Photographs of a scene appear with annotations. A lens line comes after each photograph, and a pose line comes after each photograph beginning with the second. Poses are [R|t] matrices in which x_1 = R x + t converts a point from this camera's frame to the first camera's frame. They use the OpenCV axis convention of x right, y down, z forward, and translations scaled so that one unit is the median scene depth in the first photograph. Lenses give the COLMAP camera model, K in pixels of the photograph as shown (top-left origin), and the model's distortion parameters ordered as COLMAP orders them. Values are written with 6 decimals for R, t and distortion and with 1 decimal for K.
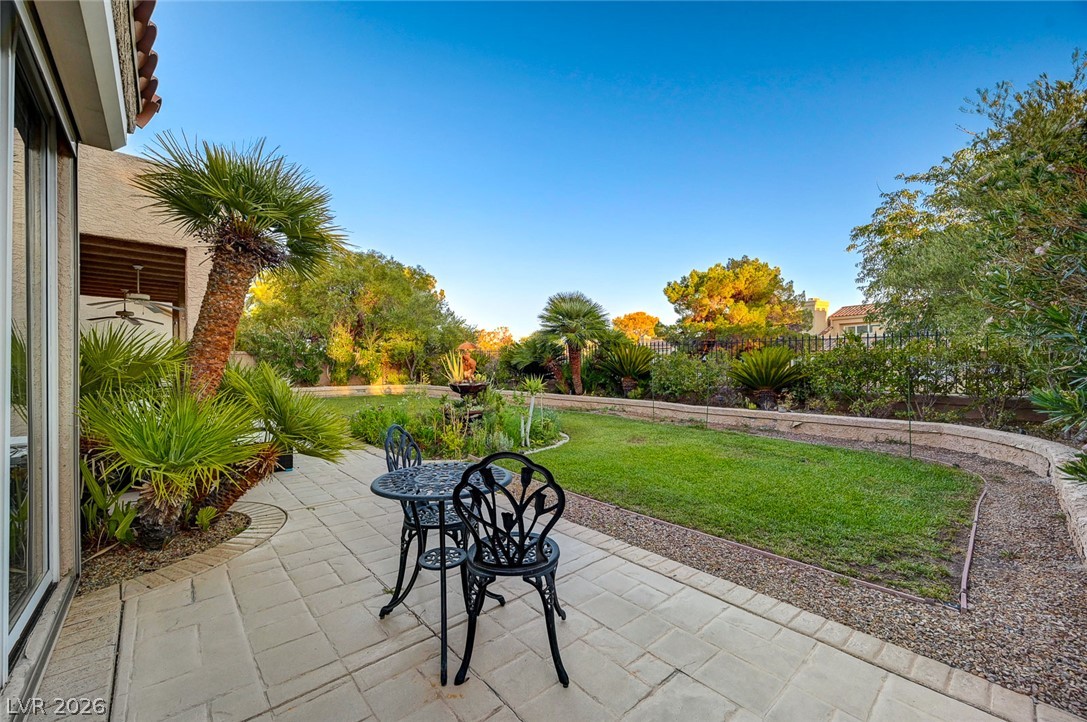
lens RADIAL K [[429.1, 0, 542.8], [0, 429.1, 364.0], [0, 0, 1]] dist [-0.001636, 0.000903]
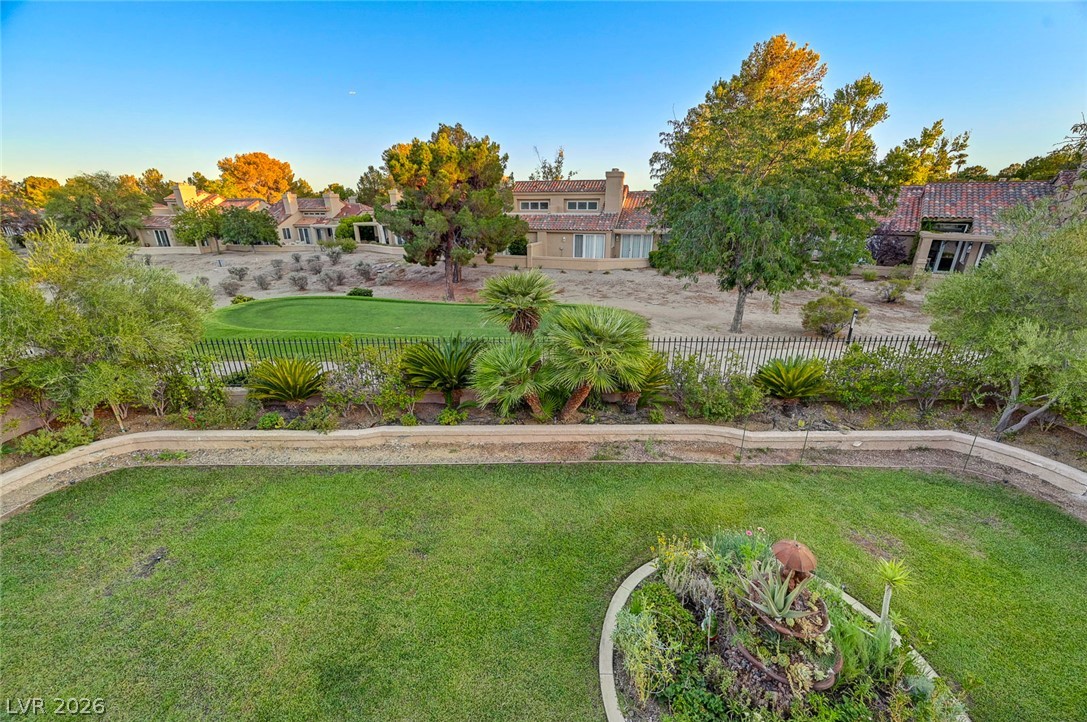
lens RADIAL K [[429.1, 0, 542.4], [0, 429.1, 364.2], [0, 0, 1]] dist [-0.001636, 0.000903]
pose [[0.677656, -0.256313, 0.689265, -0.111605], [0.002367, 0.938048, 0.346499, -0.074039], [-0.735375, -0.233175, 0.636280, 0.160987]]
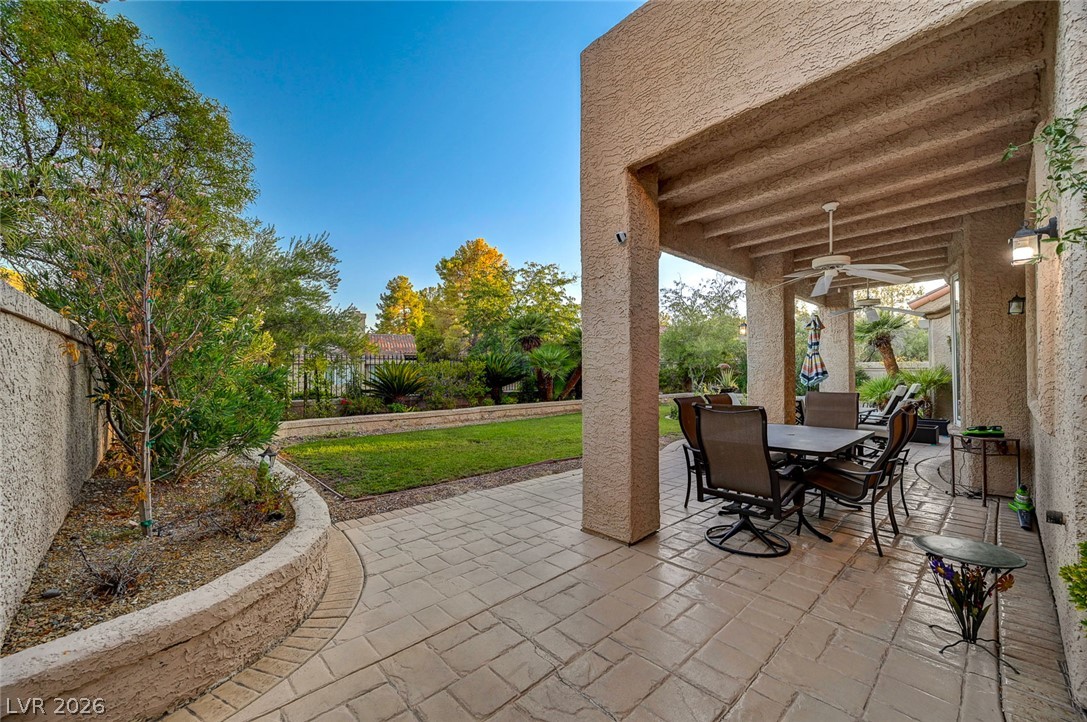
lens RADIAL K [[429.1, 0, 543.1], [0, 429.1, 364.4], [0, 0, 1]] dist [-0.001636, 0.000903]
pose [[-0.003911, 0.013350, 0.999903, -0.300858], [0.000267, 0.999911, -0.013349, -0.005786], [-0.999992, 0.000215, -0.003914, 0.284726]]
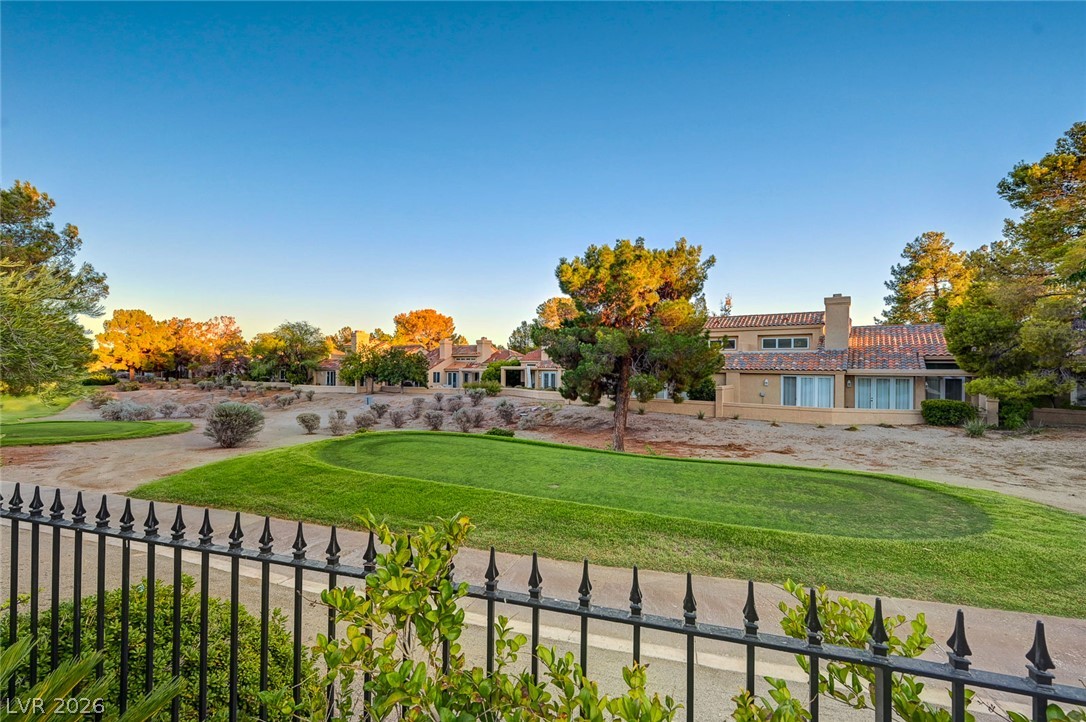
lens RADIAL K [[452.7, 0, 540.3], [0, 452.7, 363.7], [0, 0, 1]] dist [-0.004050, 0.001058]
pose [[0.867651, 0.013016, 0.497003, -0.037557], [-0.009775, 0.999911, -0.009121, -0.025397], [-0.497077, 0.003055, 0.867701, 0.336678]]
